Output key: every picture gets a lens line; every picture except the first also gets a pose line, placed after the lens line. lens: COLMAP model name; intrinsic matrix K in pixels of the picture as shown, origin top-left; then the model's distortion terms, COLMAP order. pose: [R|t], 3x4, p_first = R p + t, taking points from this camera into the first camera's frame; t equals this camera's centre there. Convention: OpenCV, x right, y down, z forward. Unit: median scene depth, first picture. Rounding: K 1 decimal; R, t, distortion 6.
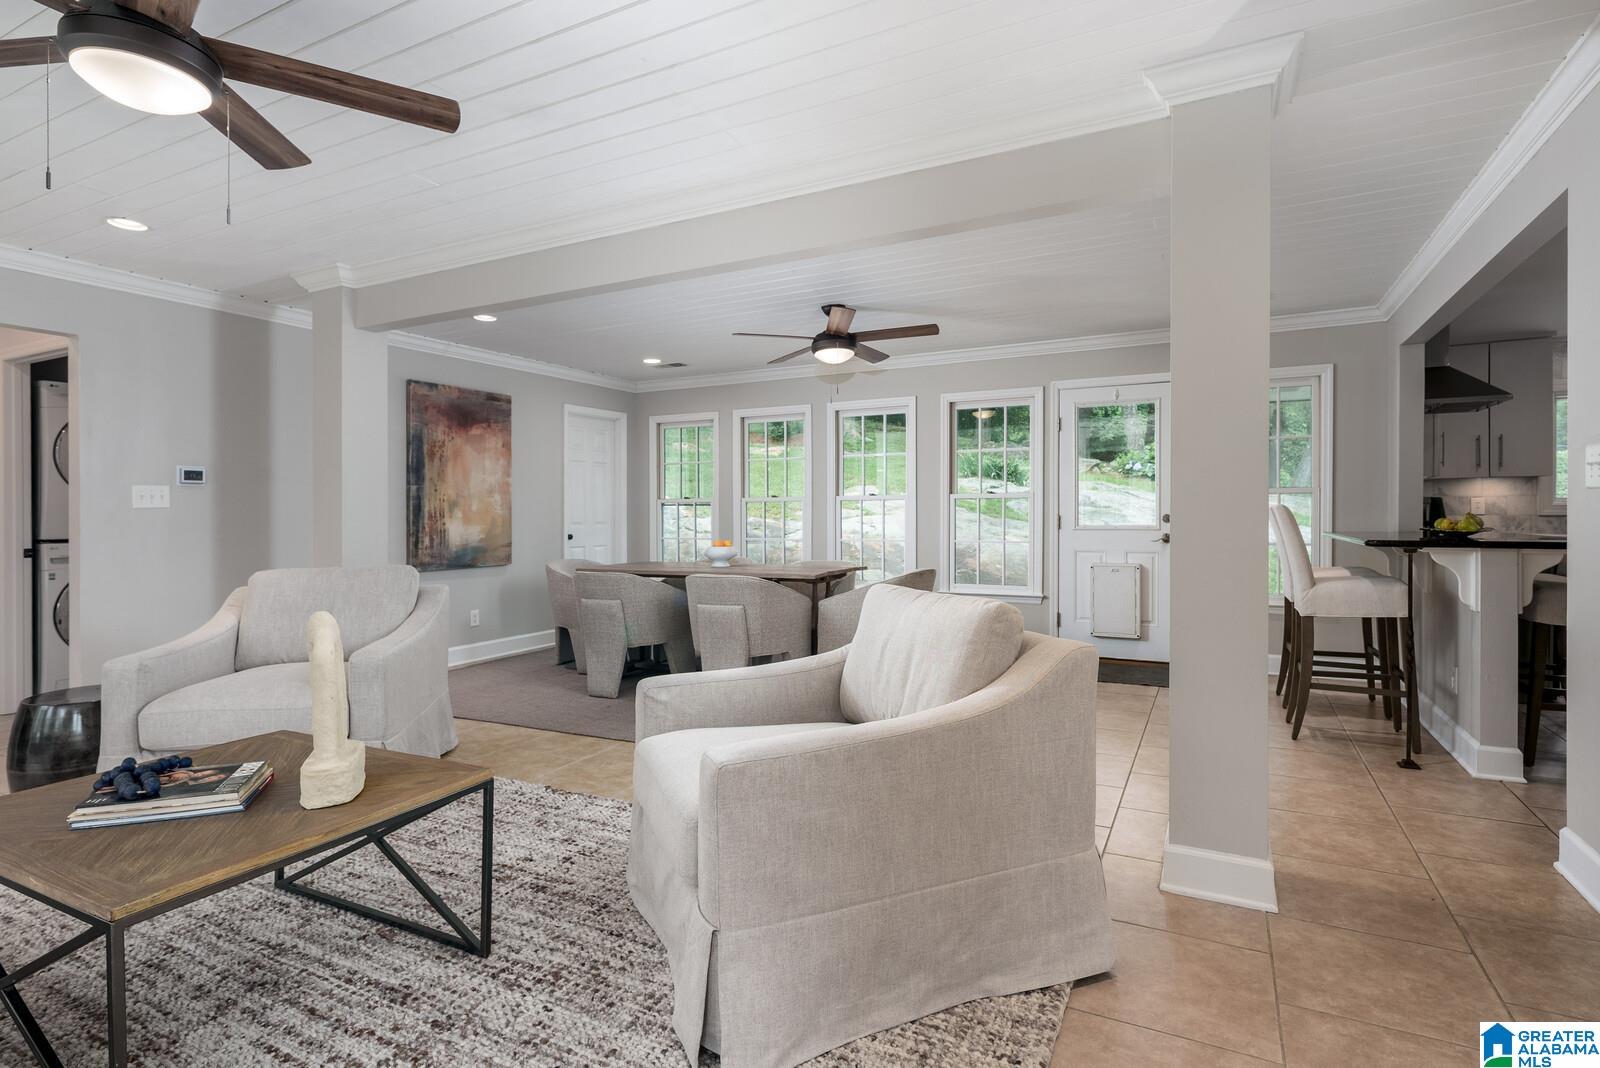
lens RADIAL K [[794.3, 0, 805.1], [0, 794.3, 524.2], [0, 0, 1]] dist [0.000906, -0.000323]
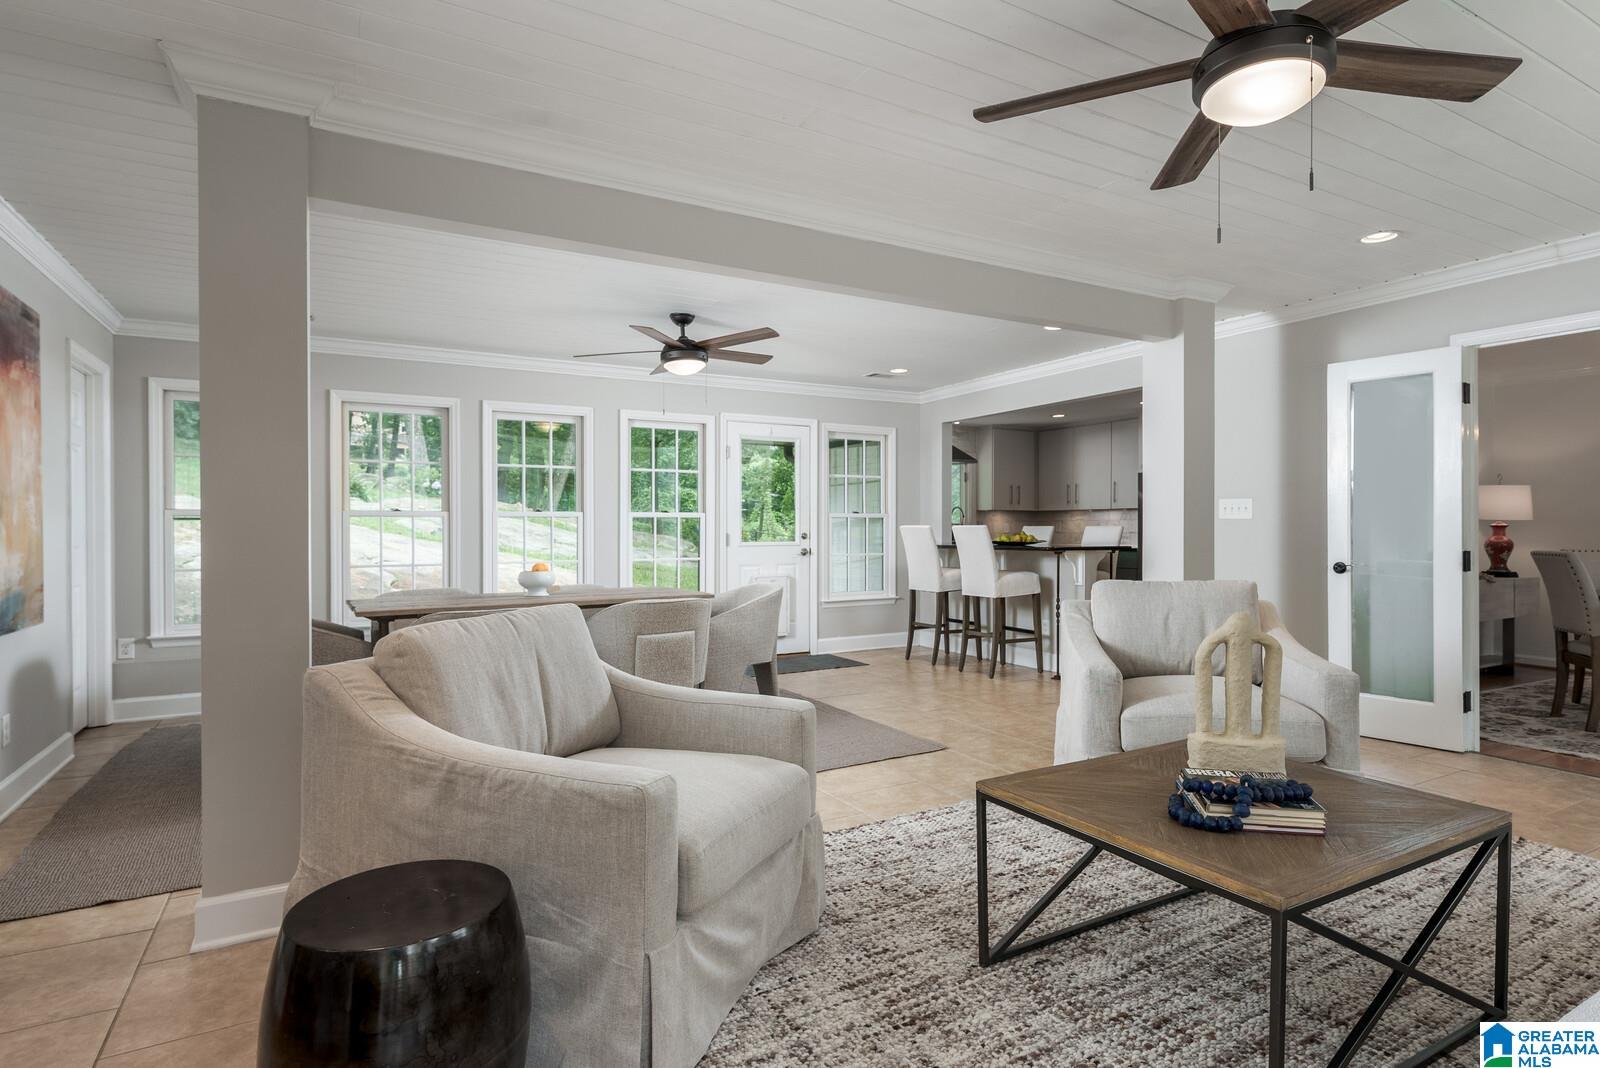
lens RADIAL K [[844.6, 0, 800.0], [0, 844.6, 534.0], [0, 0, 1]] dist [0.002613, 0.001560]
pose [[0.554429, -0.001223, 0.832230, -0.615461], [0.013408, 0.999882, -0.007463, 0.000611], [-0.832123, 0.015296, 0.554380, 0.266773]]
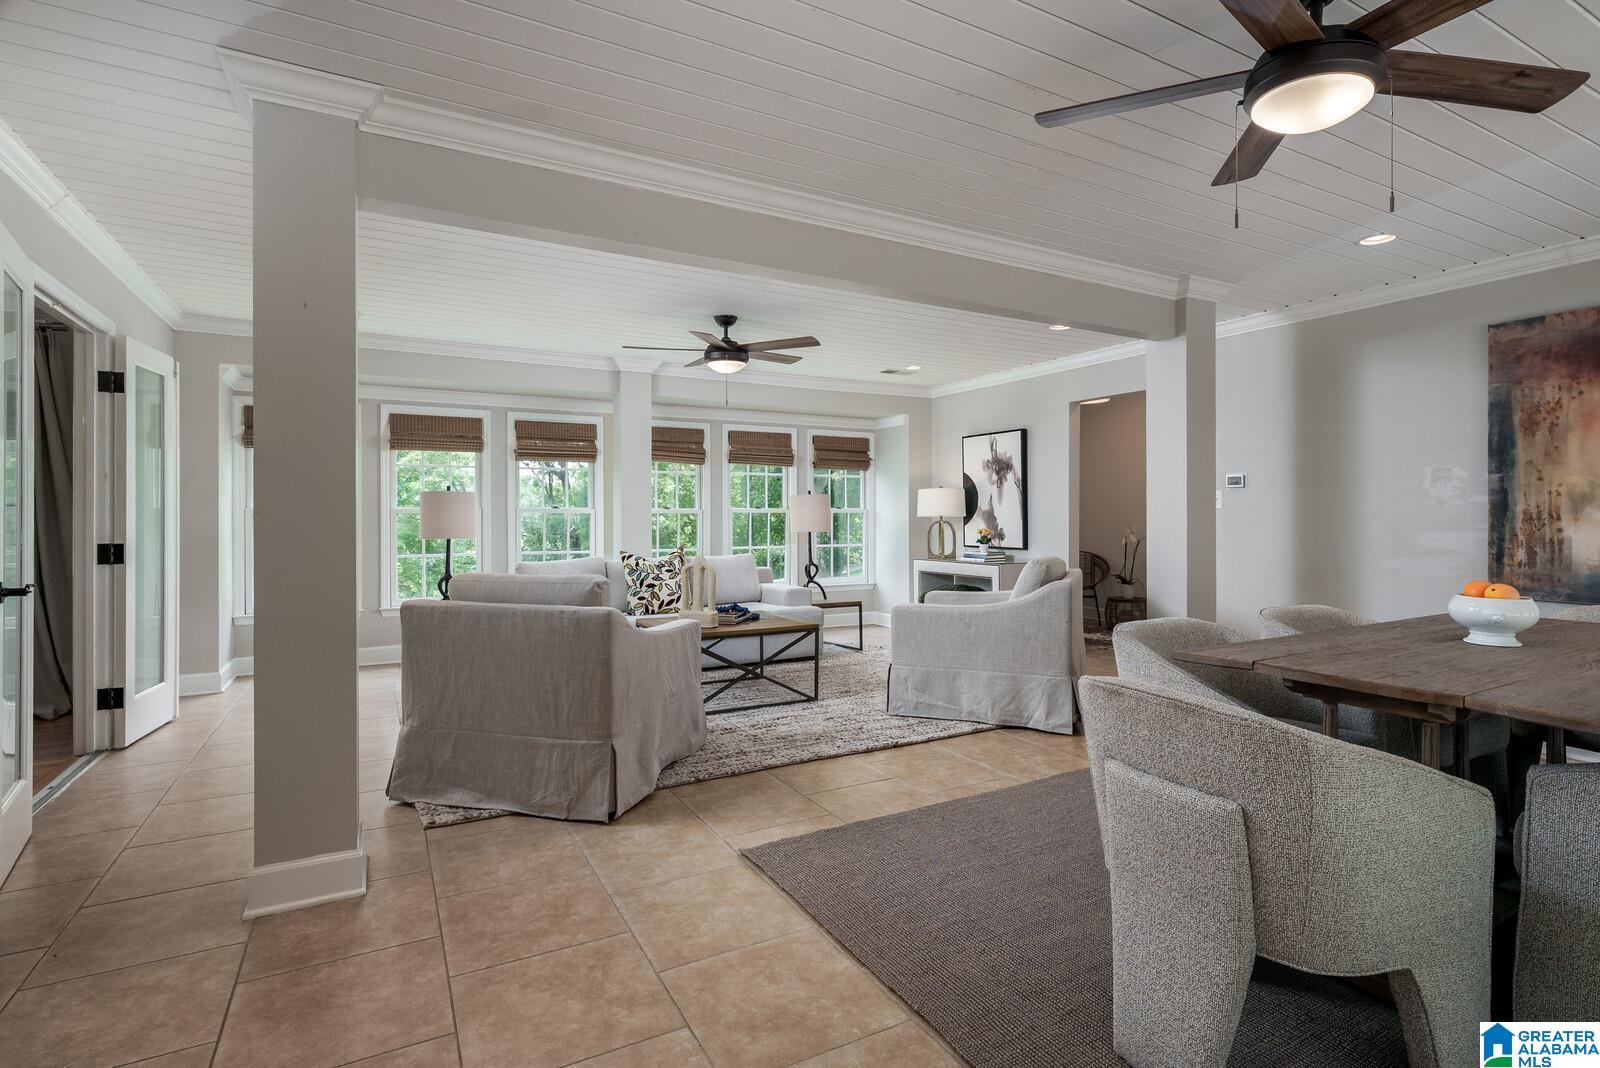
lens RADIAL K [[776.0, 0, 803.5], [0, 776.0, 525.1], [0, 0, 1]] dist [-0.012021, 0.000561]
pose [[-0.556425, 0.015996, -0.830744, 0.396496], [-0.008770, 0.999646, 0.025123, -0.014742], [0.830852, 0.021265, -0.556088, 0.835091]]
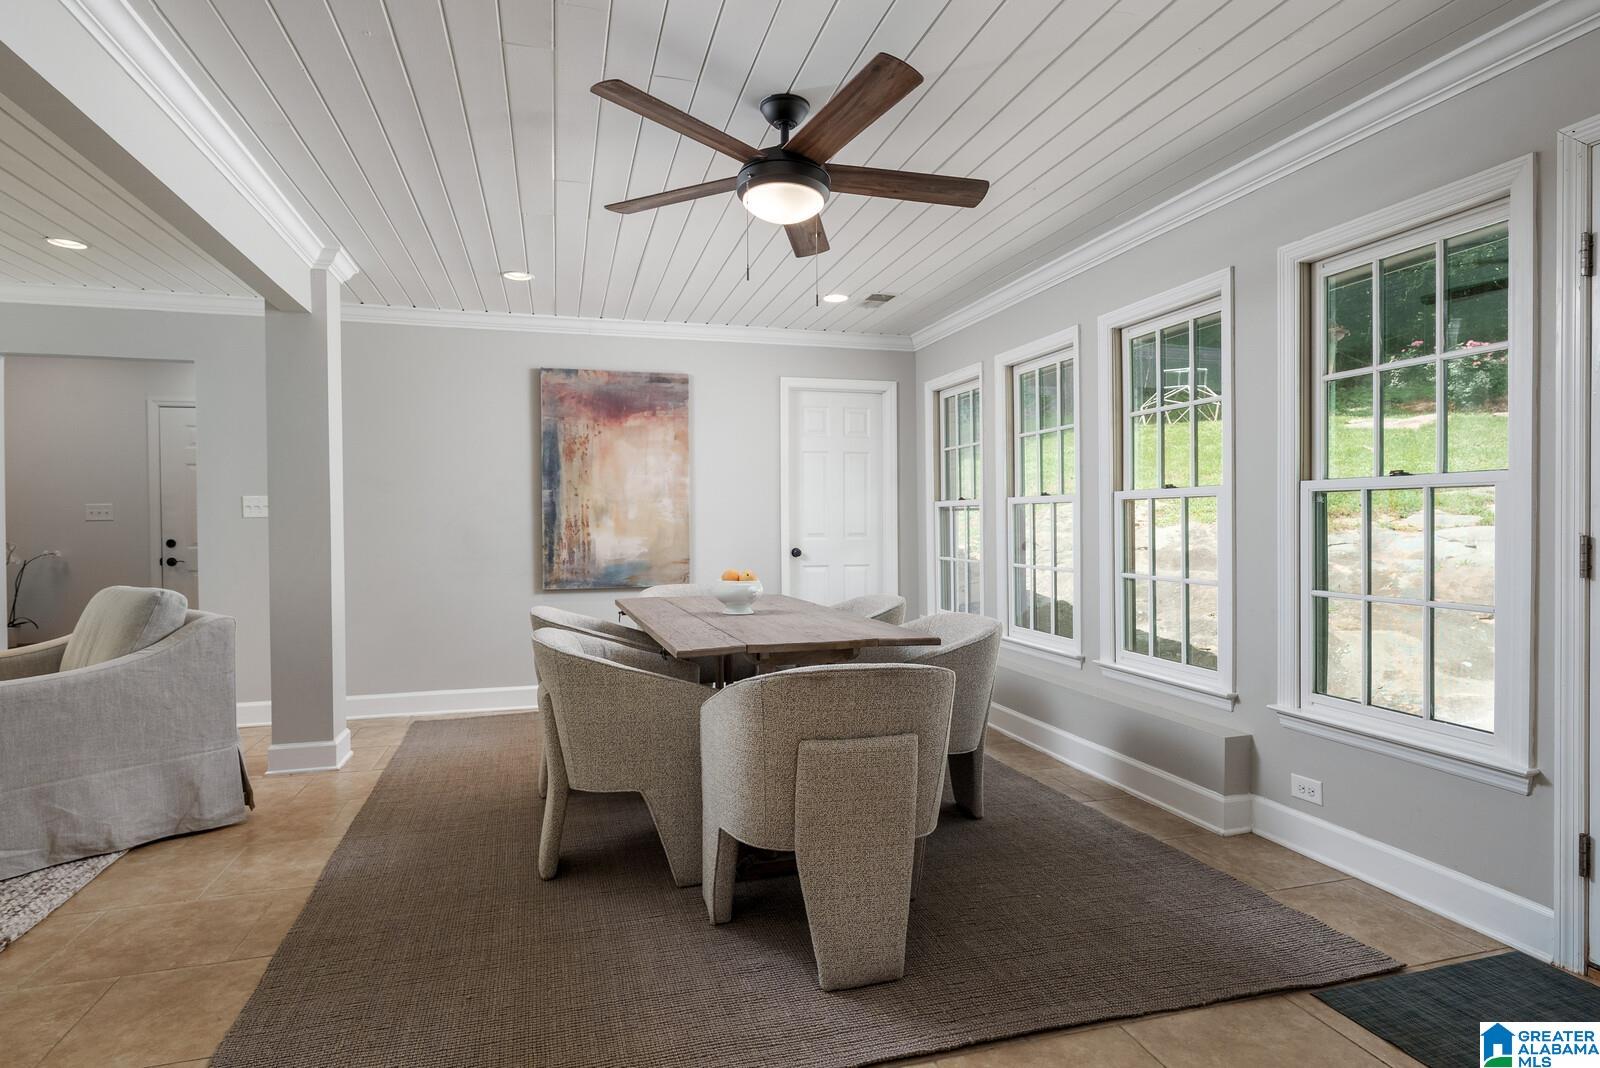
lens RADIAL K [[844.6, 0, 800.0], [0, 844.6, 534.0], [0, 0, 1]] dist [0.002613, 0.001560]
pose [[0.692333, 0.013206, -0.721458, 0.348621], [-0.010100, 0.999912, 0.008610, -0.010864], [0.721508, 0.001326, 0.692405, 0.538769]]
